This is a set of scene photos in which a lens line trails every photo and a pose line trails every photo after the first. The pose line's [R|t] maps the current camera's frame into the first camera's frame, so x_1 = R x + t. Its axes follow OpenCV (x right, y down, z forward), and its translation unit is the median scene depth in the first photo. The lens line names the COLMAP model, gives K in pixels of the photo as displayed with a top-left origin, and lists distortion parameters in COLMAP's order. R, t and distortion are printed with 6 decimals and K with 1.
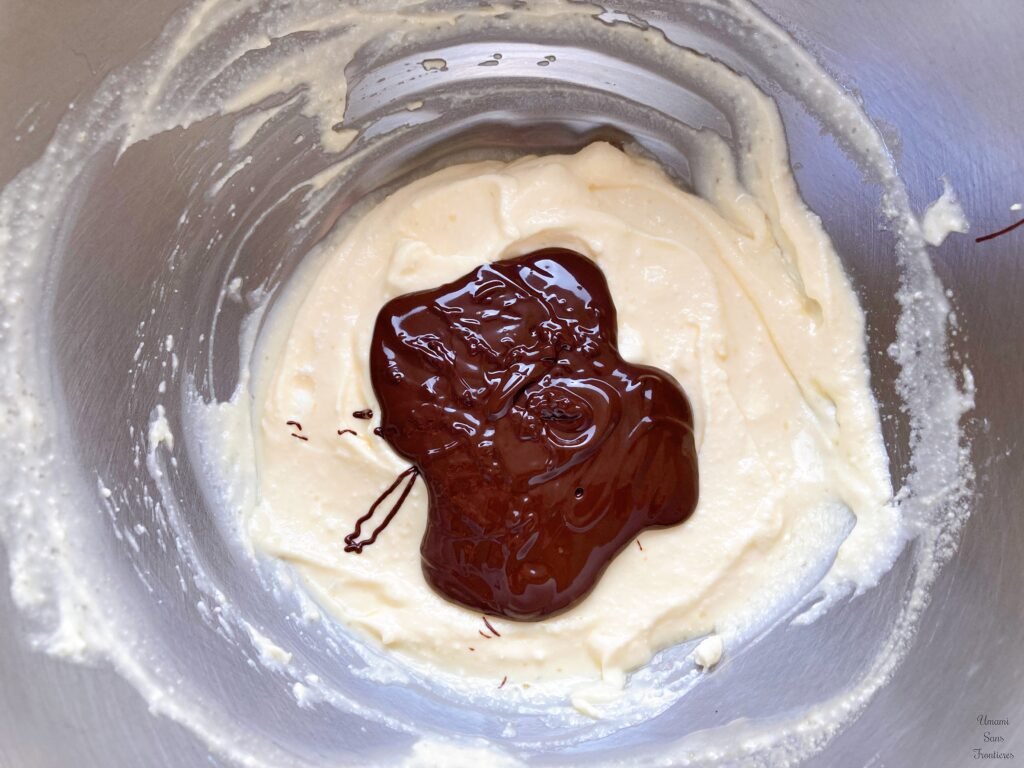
lens RADIAL K [[828.2, 0, 541.8], [0, 828.2, 384.4], [0, 0, 1]] dist [0.061775, -0.005481]
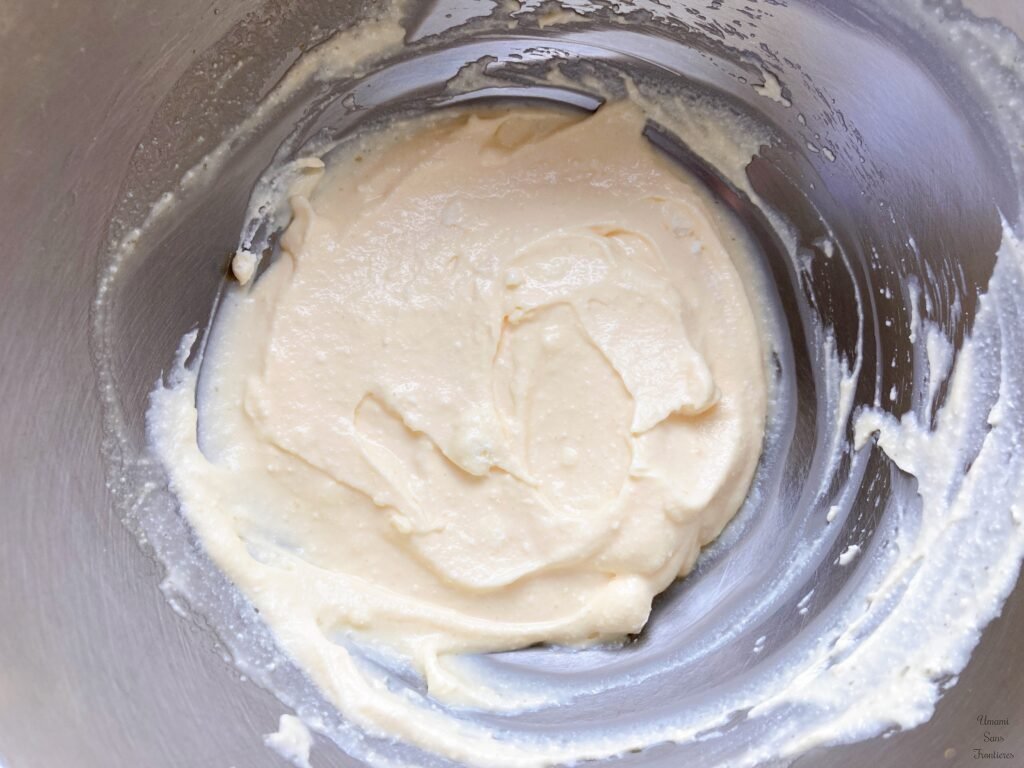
lens RADIAL K [[849.0, 0, 516.4], [0, 849.0, 506.9], [0, 0, 1]] dist [-0.000430, 0.089189]
pose [[-0.775368, 0.622101, -0.108604, 0.234698], [-0.621272, -0.720592, 0.307844, -0.441982], [0.113251, 0.306164, 0.945218, 0.092833]]
